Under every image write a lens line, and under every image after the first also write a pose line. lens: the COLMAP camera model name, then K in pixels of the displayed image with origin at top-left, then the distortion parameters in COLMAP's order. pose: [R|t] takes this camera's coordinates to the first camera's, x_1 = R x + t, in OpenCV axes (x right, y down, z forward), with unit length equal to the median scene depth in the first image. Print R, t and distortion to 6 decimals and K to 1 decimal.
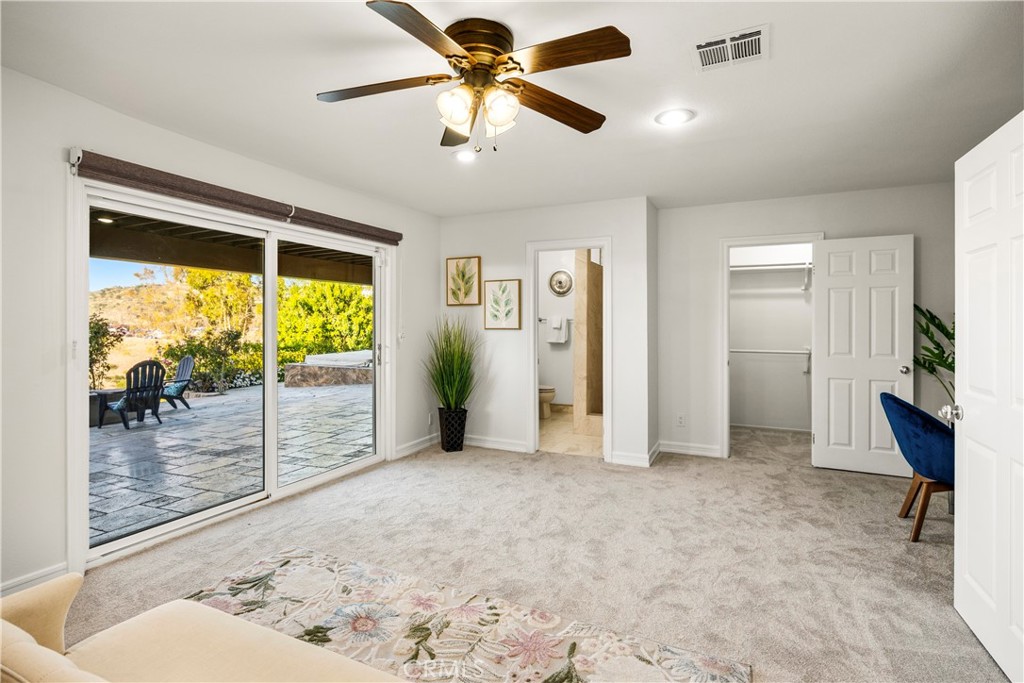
lens RADIAL K [[499.3, 0, 510.9], [0, 499.3, 327.4], [0, 0, 1]] dist [-0.001713, -0.000077]
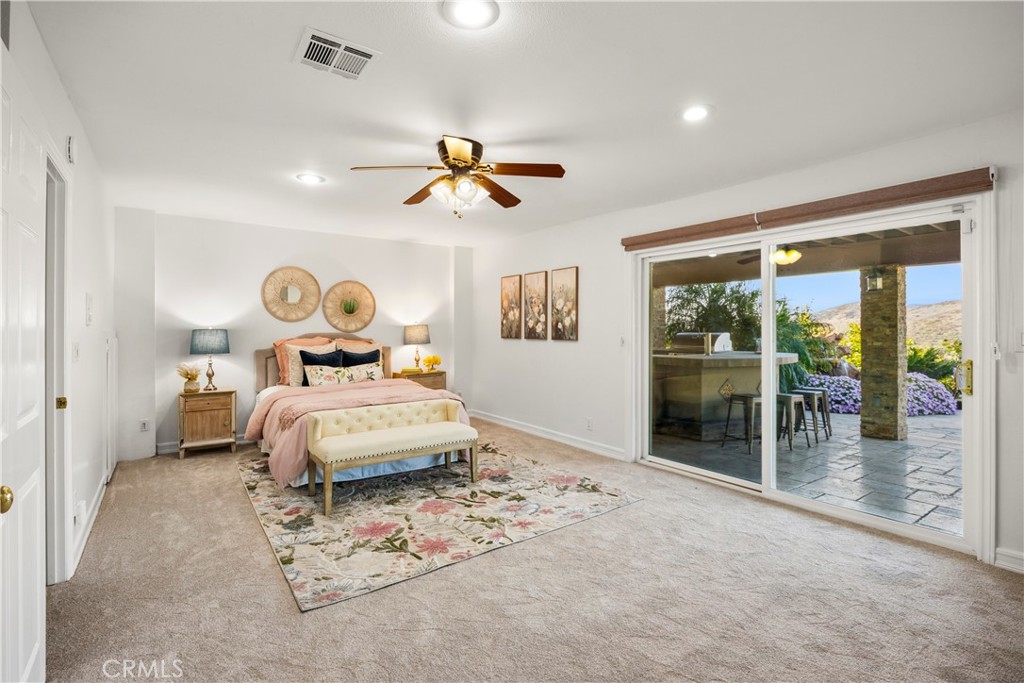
lens RADIAL K [[486.6, 0, 535.7], [0, 486.6, 325.9], [0, 0, 1]] dist [-0.002182, -0.000525]
pose [[-0.450574, -0.004104, -0.892730, 0.538106], [-0.002533, 0.999991, -0.003319, -0.006242], [0.892735, 0.000766, -0.450581, 0.852508]]
